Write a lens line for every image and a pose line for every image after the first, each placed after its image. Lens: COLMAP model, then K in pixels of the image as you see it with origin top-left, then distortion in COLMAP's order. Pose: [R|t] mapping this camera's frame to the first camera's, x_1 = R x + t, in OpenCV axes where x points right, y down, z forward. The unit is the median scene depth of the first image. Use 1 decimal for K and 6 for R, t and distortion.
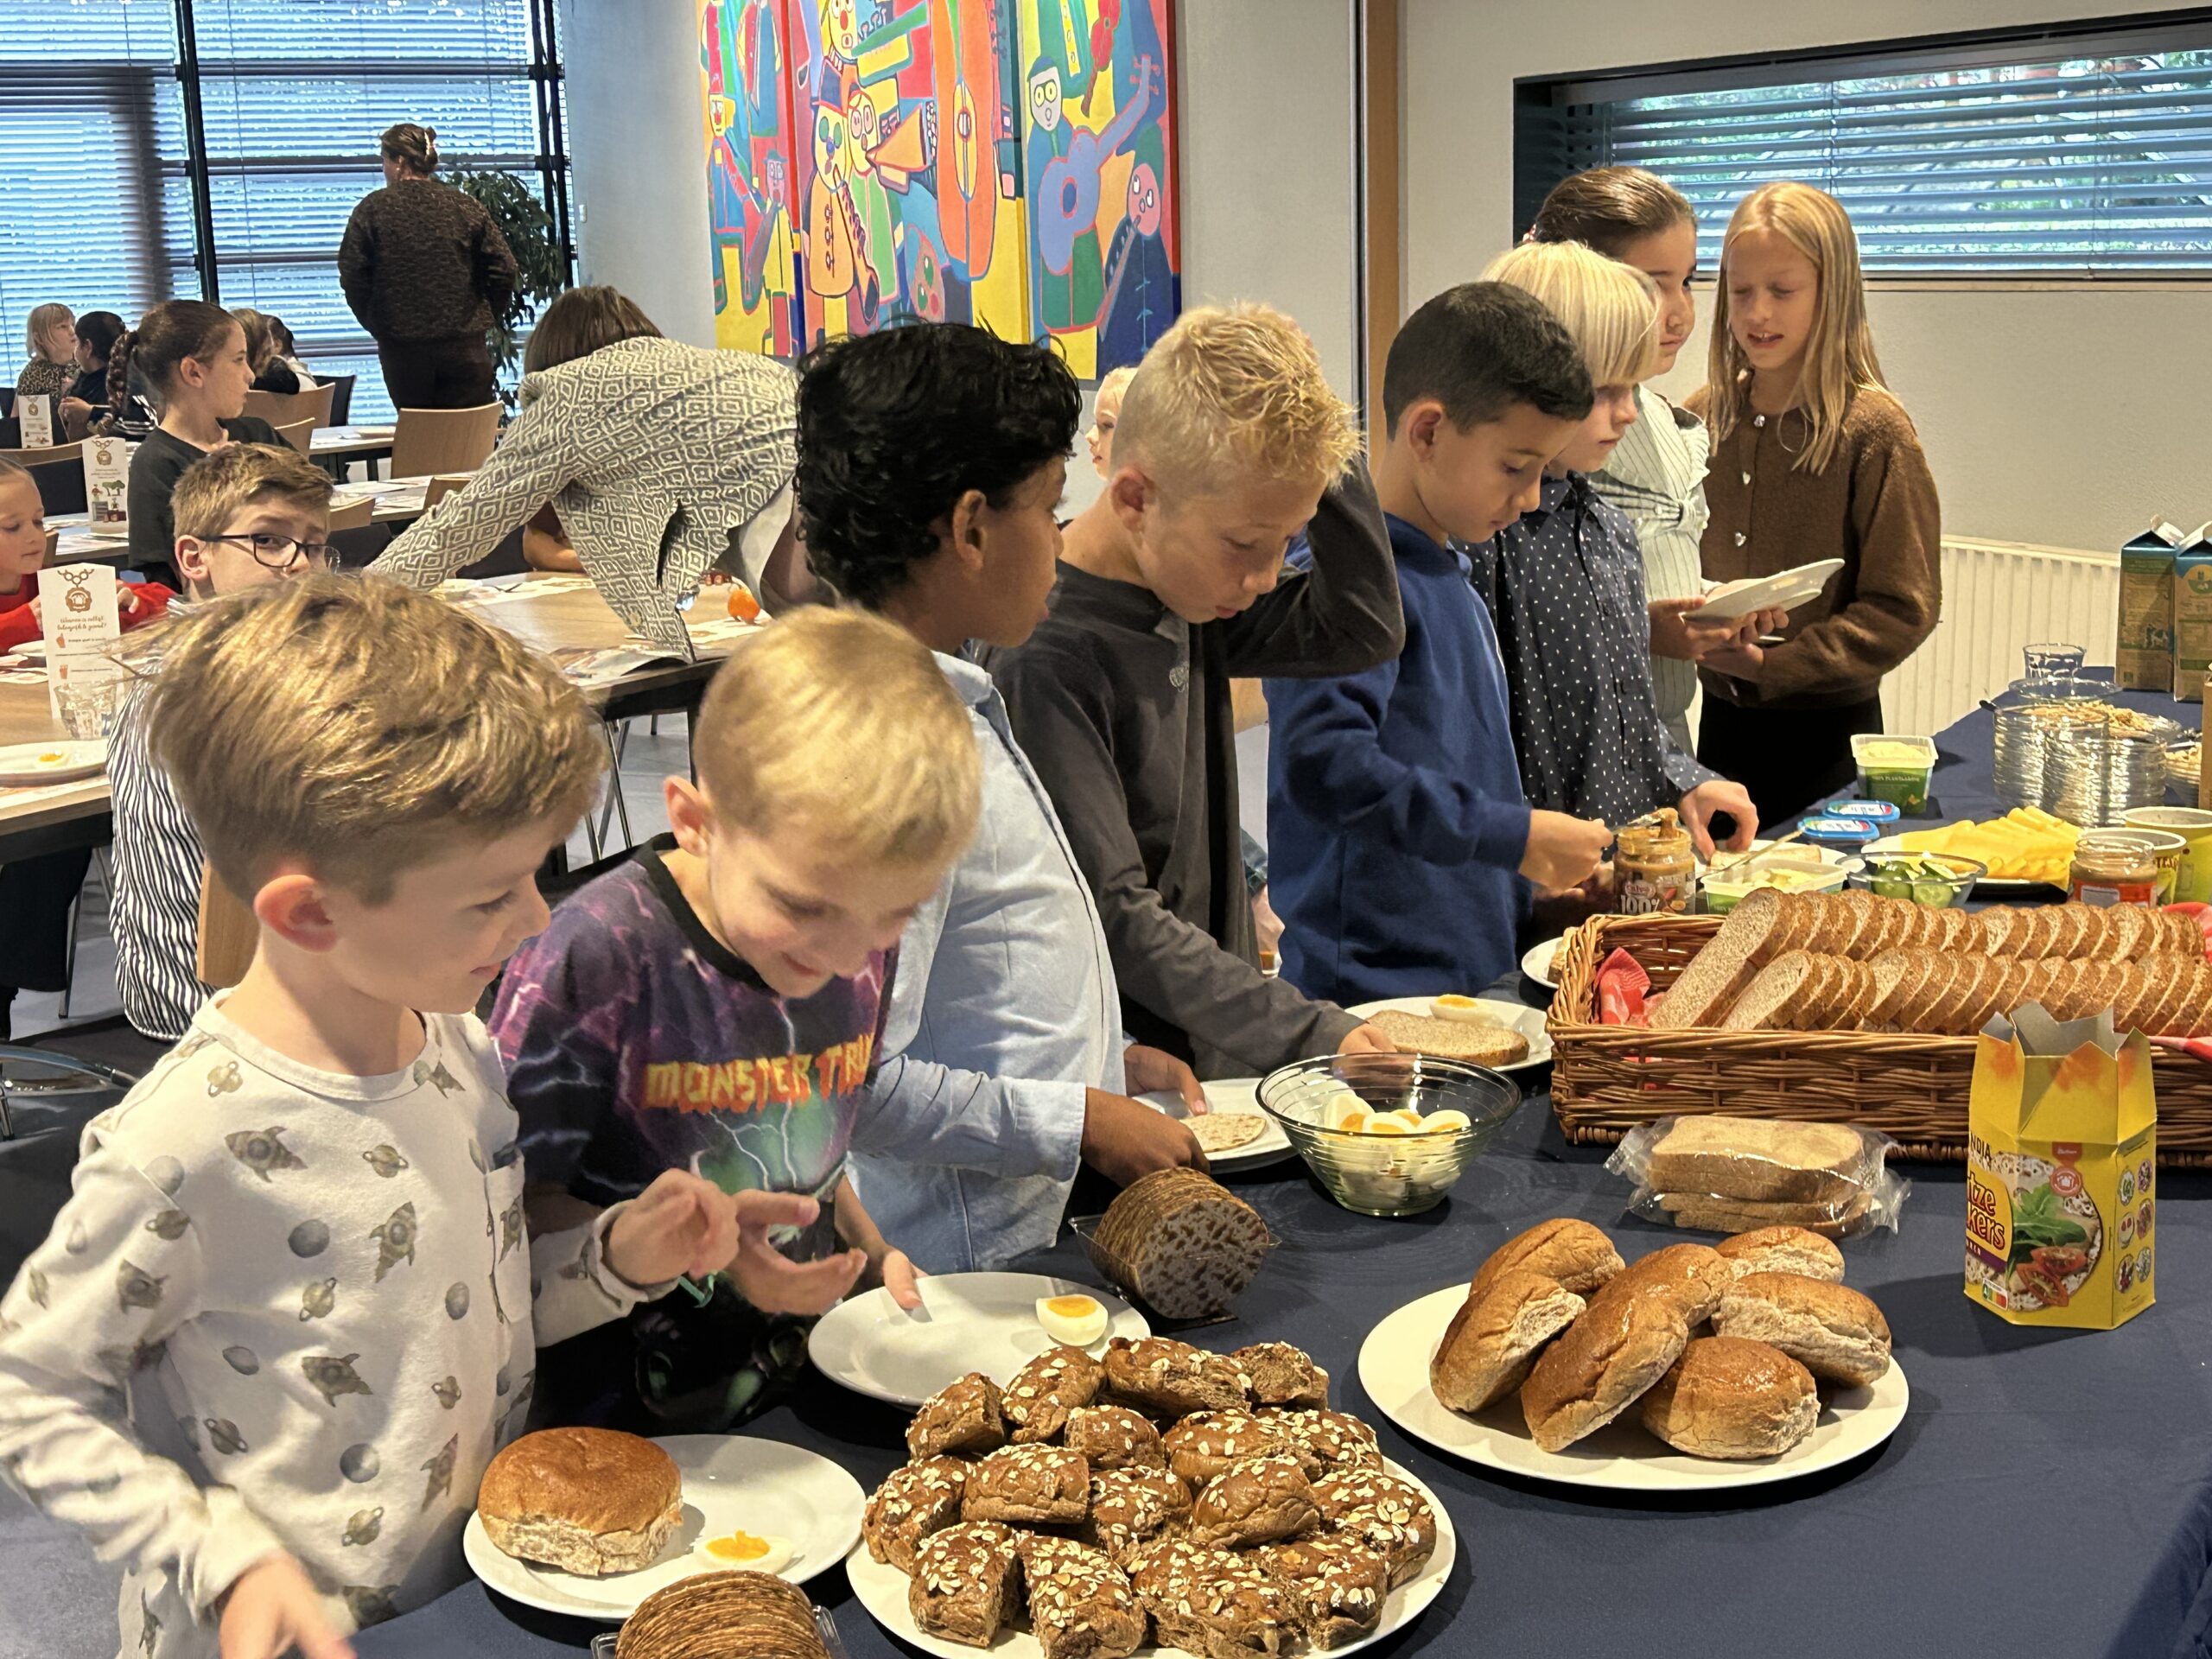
lens RADIAL K [[2885.9, 0, 1100.9], [0, 2885.9, 825.6], [0, 0, 1]] dist [-0.027206, 0.000000]
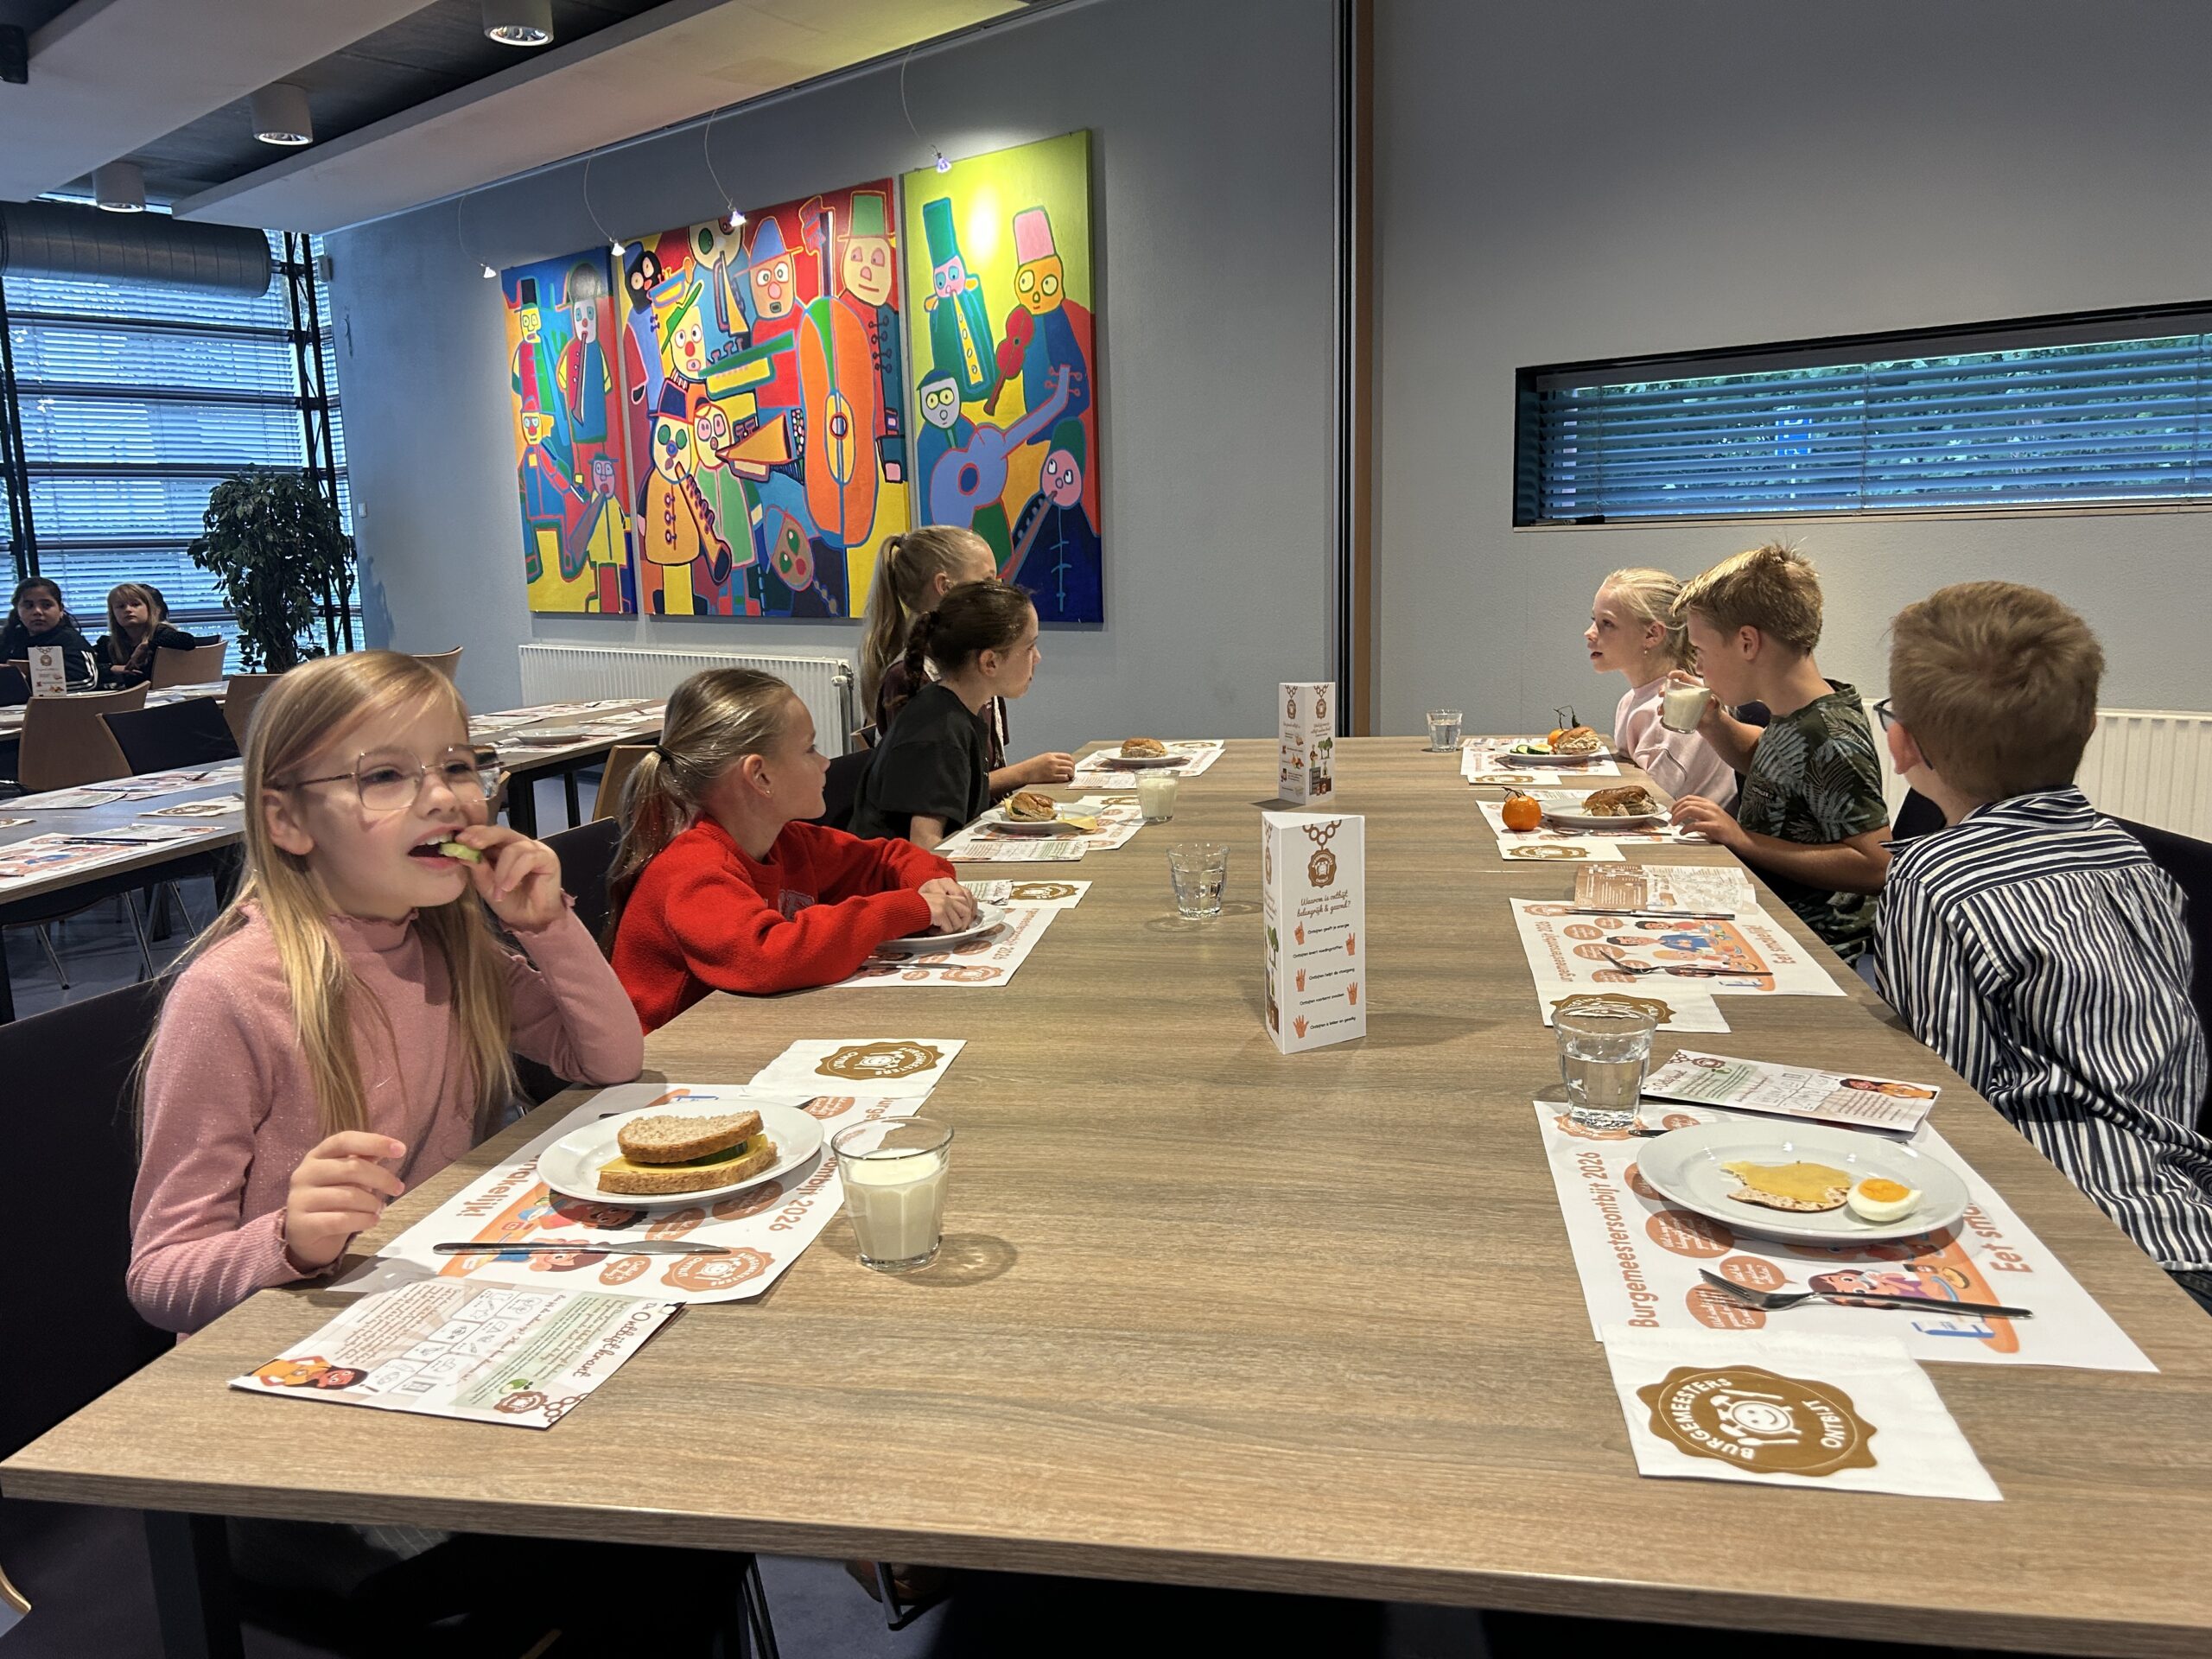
lens RADIAL K [[1679.1, 0, 1116.2], [0, 1679.1, 832.8], [0, 0, 1]] dist [-0.009414, -0.019808]
pose [[0.925423, -0.060092, 0.374140, -0.209946], [0.075766, 0.996752, -0.027311, -0.030782], [-0.371283, 0.053621, 0.926970, 0.254052]]
